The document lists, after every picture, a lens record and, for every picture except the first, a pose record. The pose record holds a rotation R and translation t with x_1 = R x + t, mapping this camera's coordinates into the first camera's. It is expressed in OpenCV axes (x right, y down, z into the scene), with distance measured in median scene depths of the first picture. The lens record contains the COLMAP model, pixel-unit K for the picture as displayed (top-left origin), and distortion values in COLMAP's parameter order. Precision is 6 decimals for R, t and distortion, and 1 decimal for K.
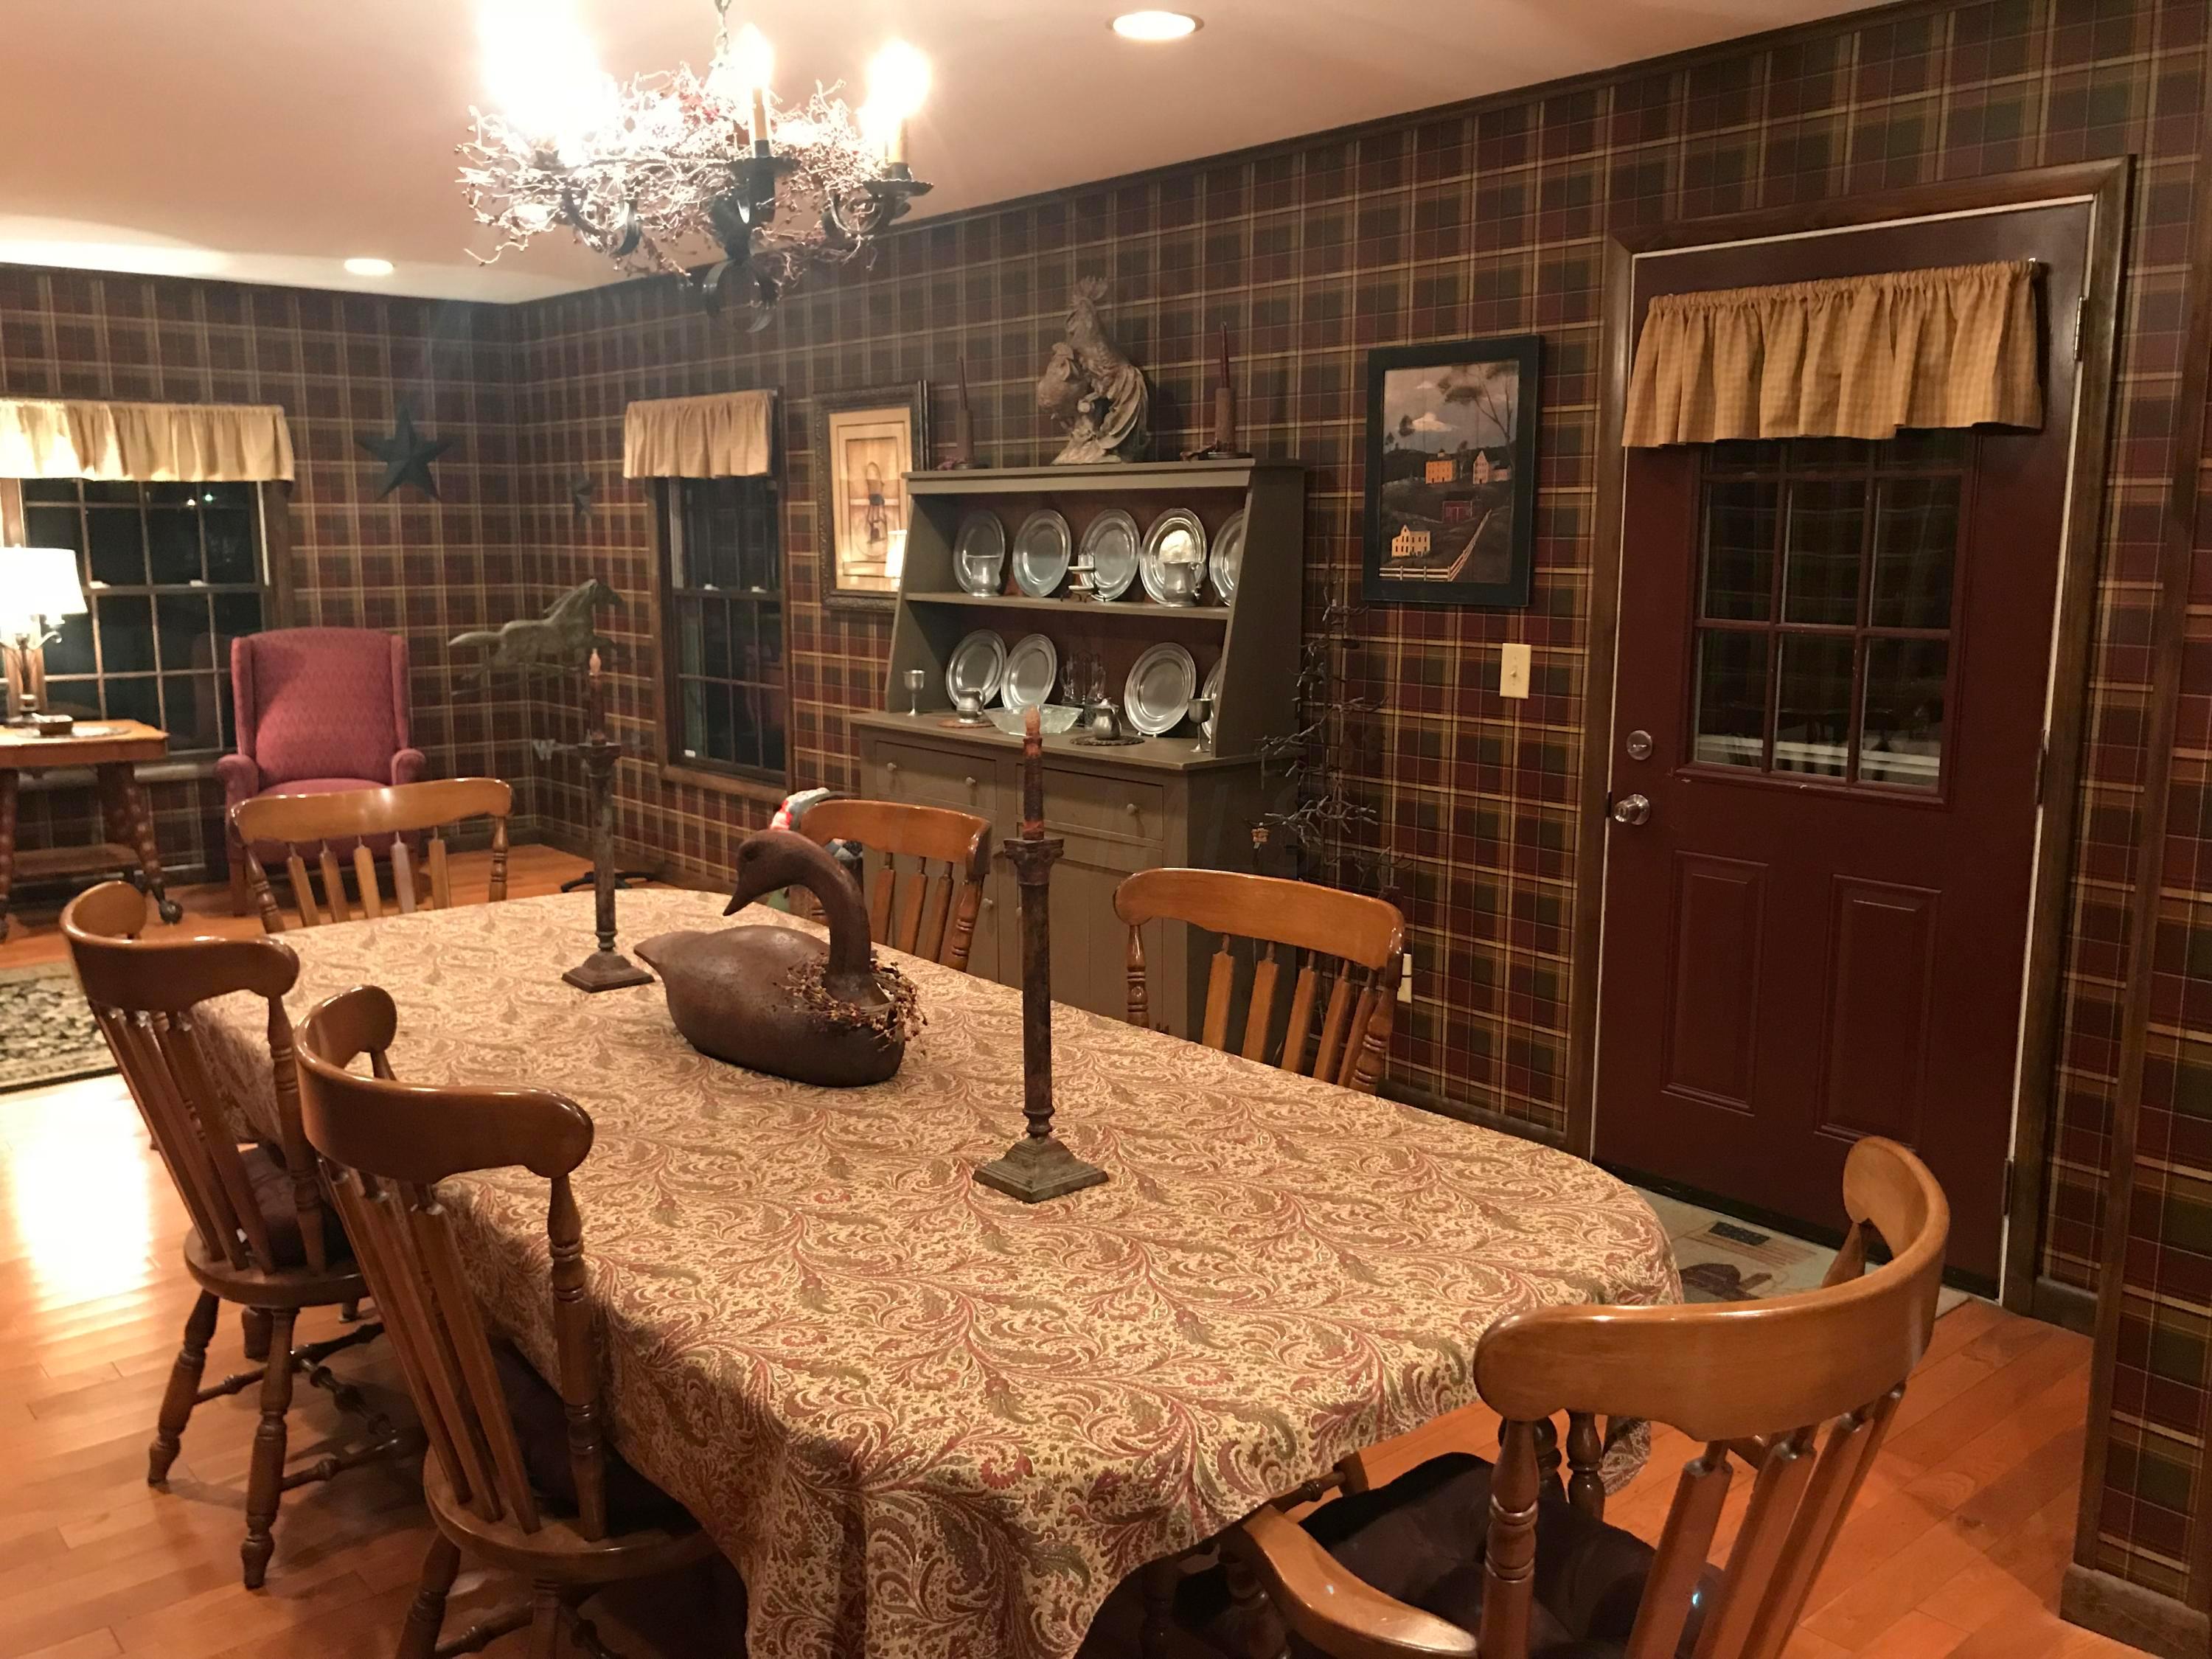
lens RADIAL K [[1814.9, 0, 1100.3], [0, 1814.9, 826.2], [0, 0, 1]] dist [0.019400, 0.013107]
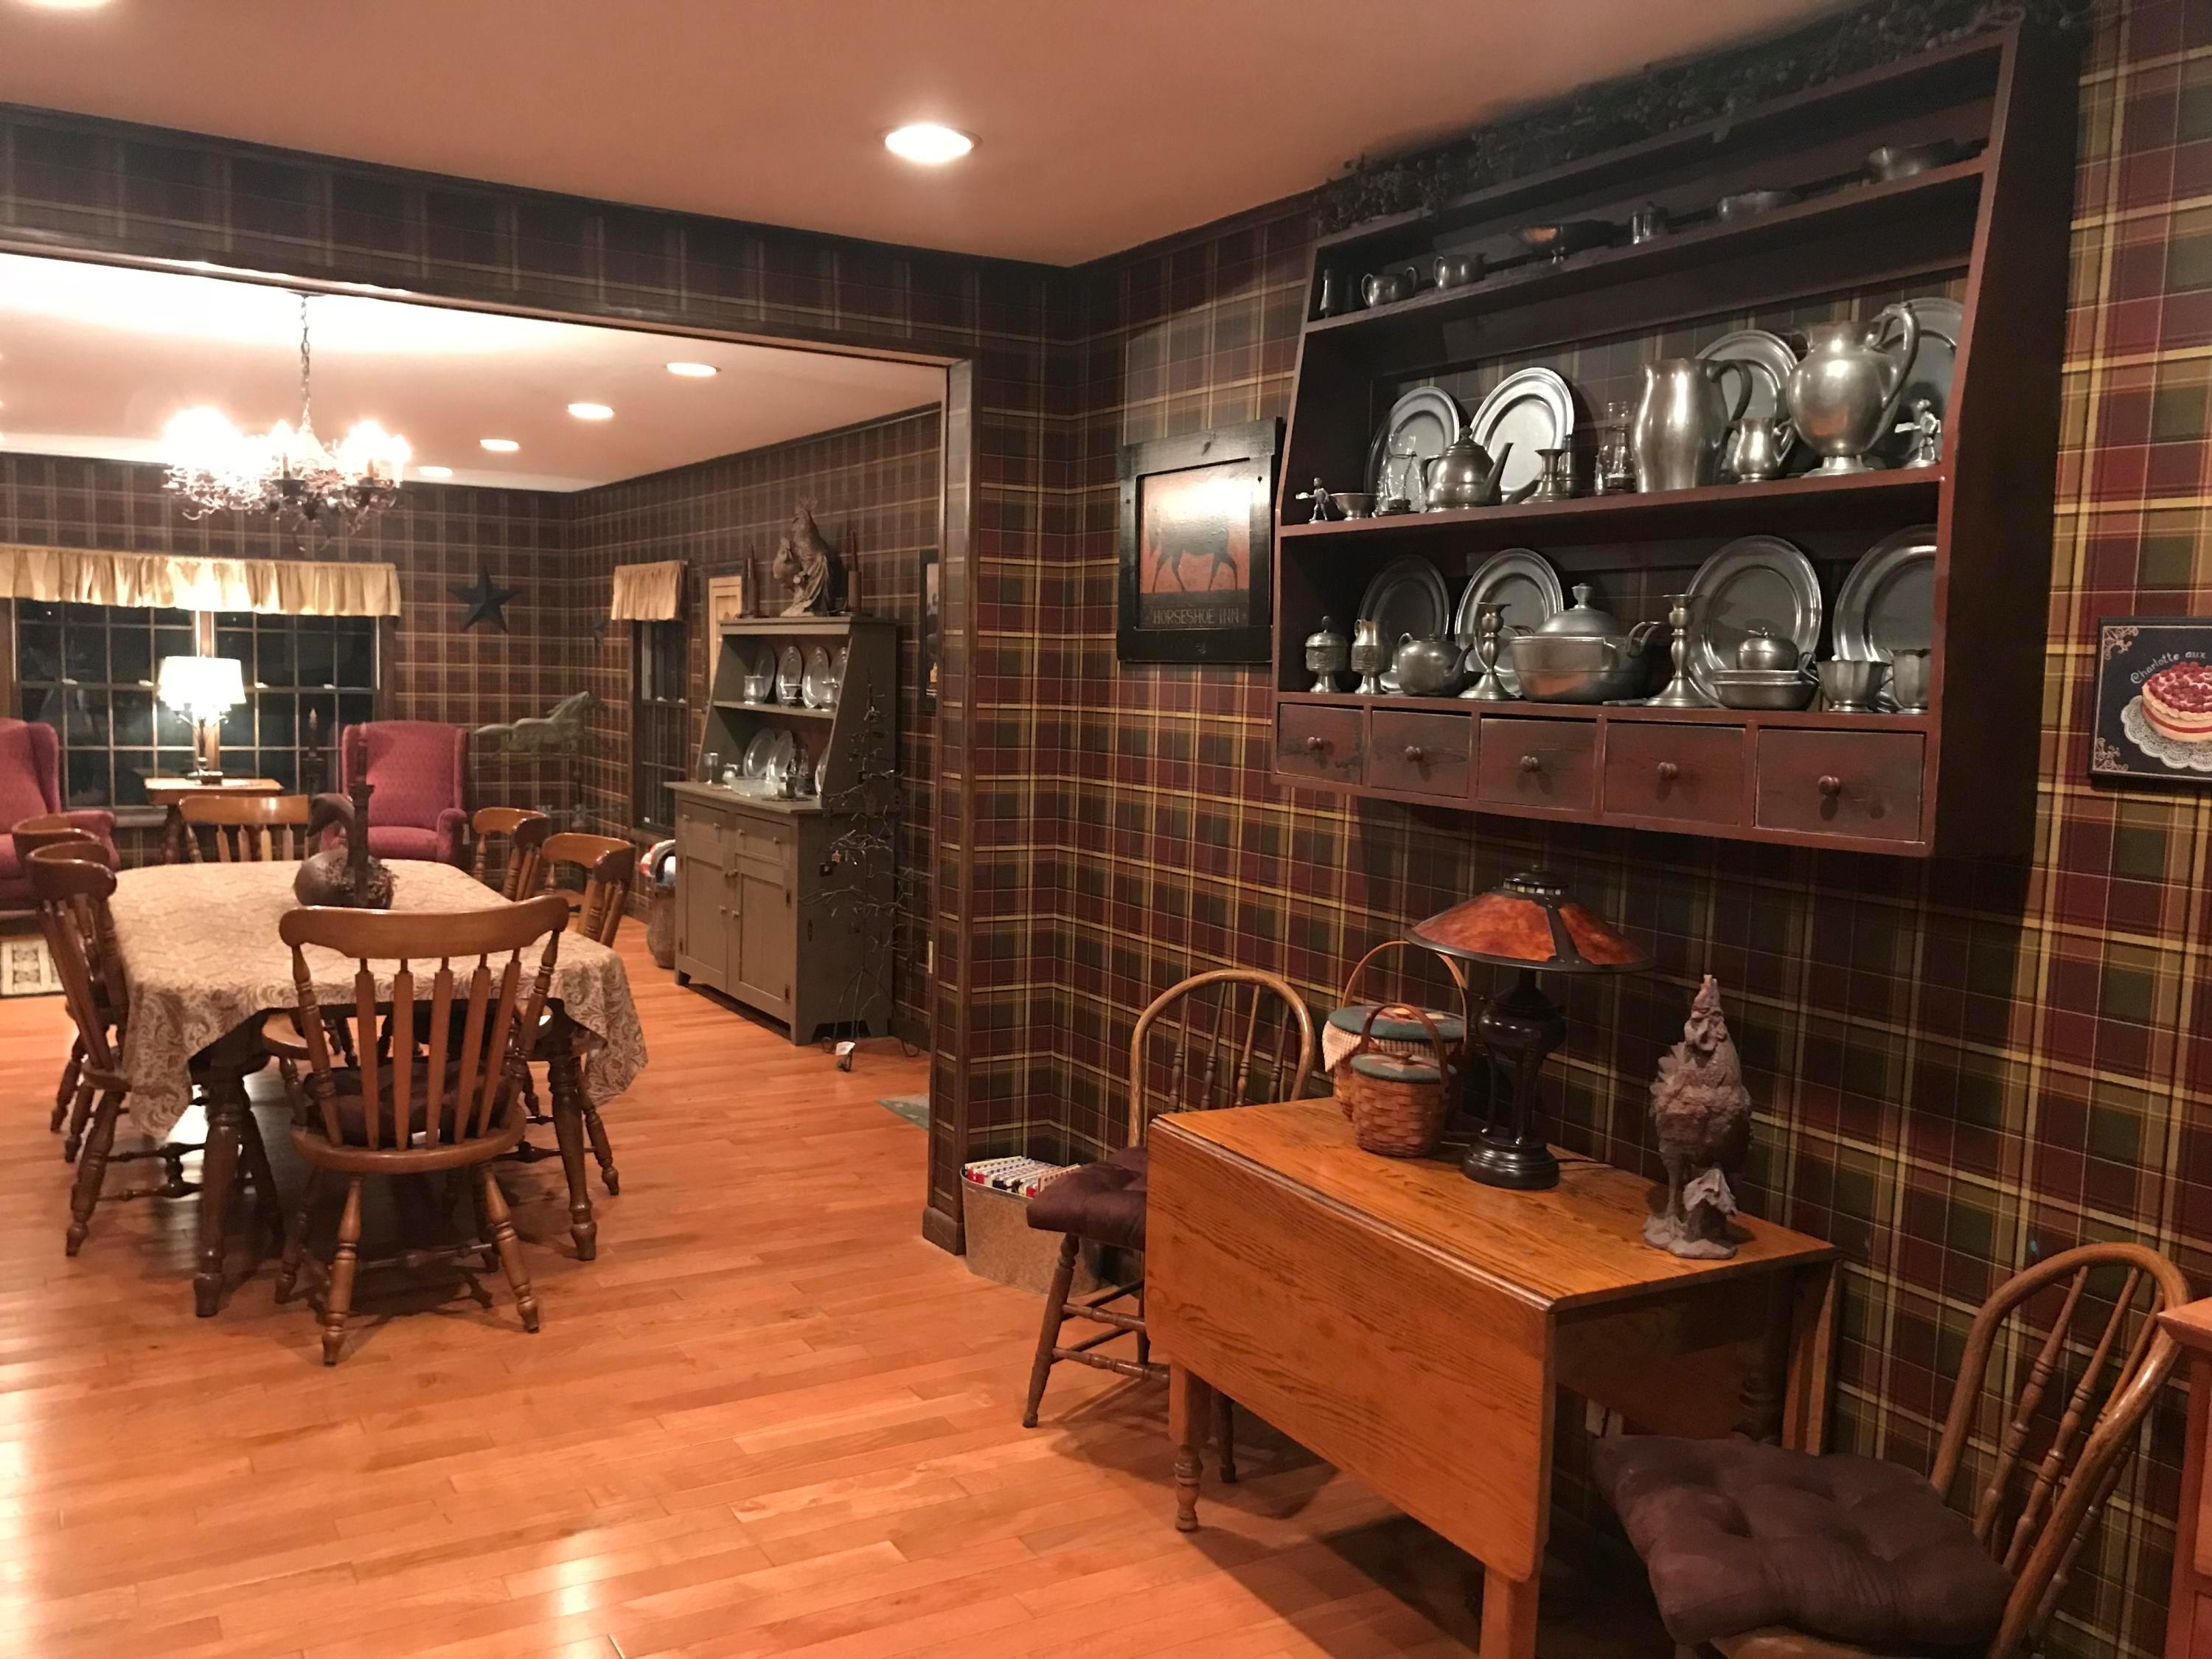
lens RADIAL K [[1814.9, 0, 1111.9], [0, 1814.9, 836.3], [0, 0, 1]] dist [0.019400, 0.013107]
pose [[0.985817, 0.042155, -0.162444, 0.348175], [-0.054049, 0.996116, -0.069509, 0.049397], [0.158883, 0.077304, 0.984266, -0.293098]]
